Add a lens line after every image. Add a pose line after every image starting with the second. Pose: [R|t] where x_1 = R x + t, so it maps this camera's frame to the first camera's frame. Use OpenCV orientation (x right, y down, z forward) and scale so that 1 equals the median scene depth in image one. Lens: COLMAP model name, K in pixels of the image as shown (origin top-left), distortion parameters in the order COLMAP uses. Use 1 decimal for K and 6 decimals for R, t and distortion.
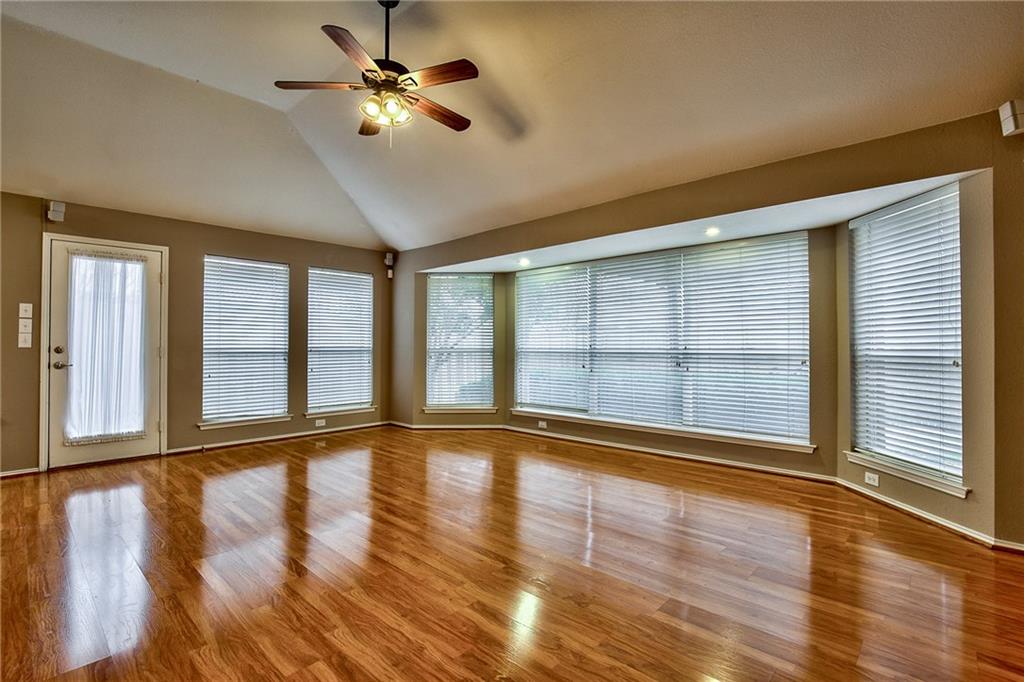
lens RADIAL K [[481.5, 0, 512.0], [0, 481.5, 341.0], [0, 0, 1]] dist [-0.017621, -0.000080]
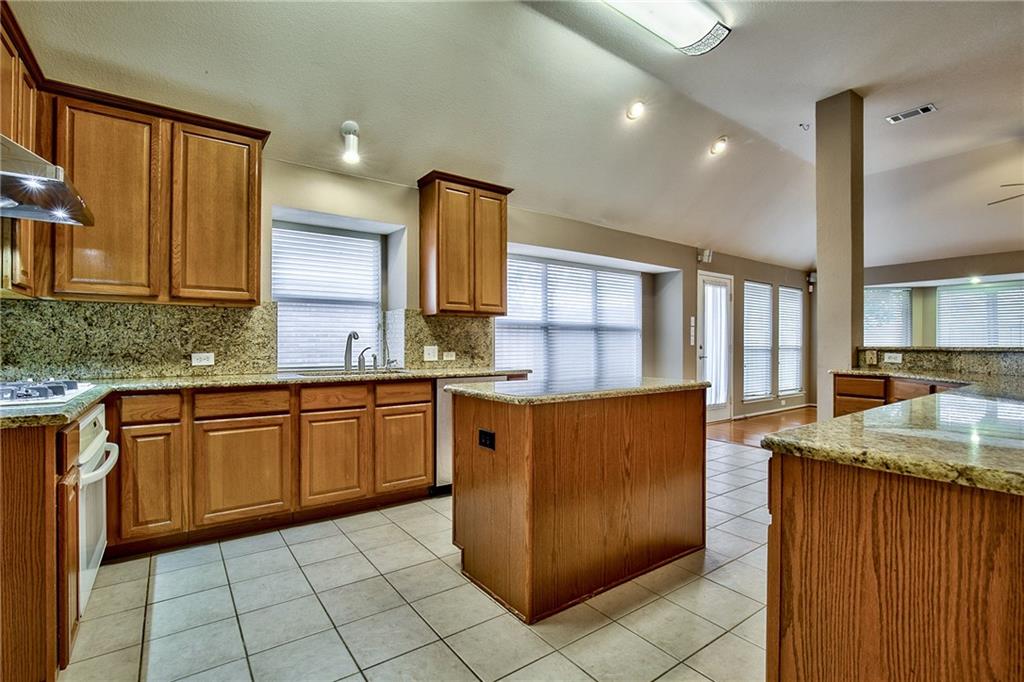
lens RADIAL K [[468.5, 0, 502.7], [0, 468.5, 344.3], [0, 0, 1]] dist [-0.030222, -0.000014]
pose [[0.980175, 0.004498, -0.198082, -1.336509], [-0.002174, 0.999926, 0.011951, -0.006519], [0.198122, -0.011283, 0.980113, -0.608745]]
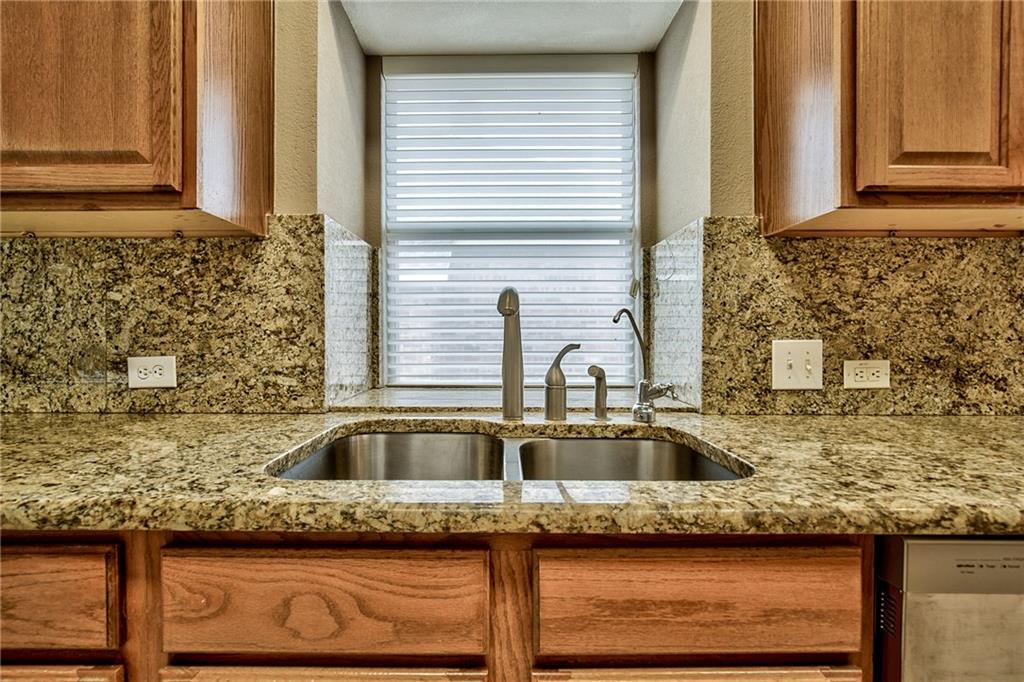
lens RADIAL K [[460.0, 0, 510.4], [0, 460.0, 332.8], [0, 0, 1]] dist [0.000315, 0.000183]
pose [[0.689921, 0.006296, -0.723857, -1.593563], [0.005408, 0.999889, 0.013851, 0.000119], [0.723865, -0.013471, 0.689810, -0.005223]]
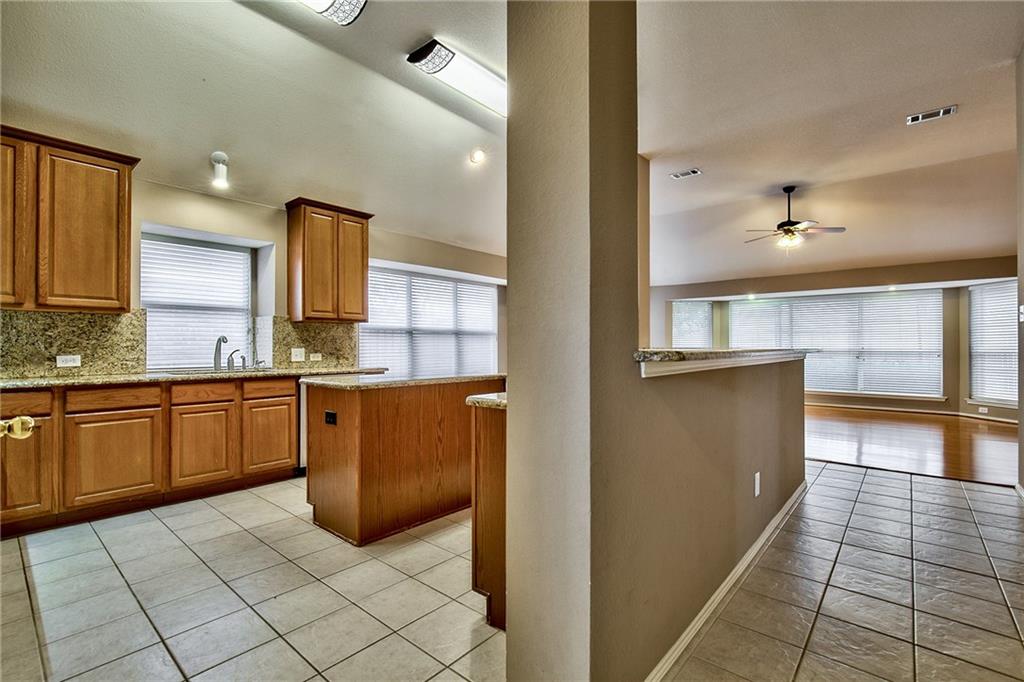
lens RADIAL K [[471.0, 0, 513.8], [0, 471.0, 343.6], [0, 0, 1]] dist [-0.030741, 0.010094]
pose [[0.999106, 0.002685, 0.042181, -1.209555], [-0.002920, 0.999981, 0.005520, -0.009945], [-0.042165, -0.005638, 0.999095, -0.818674]]
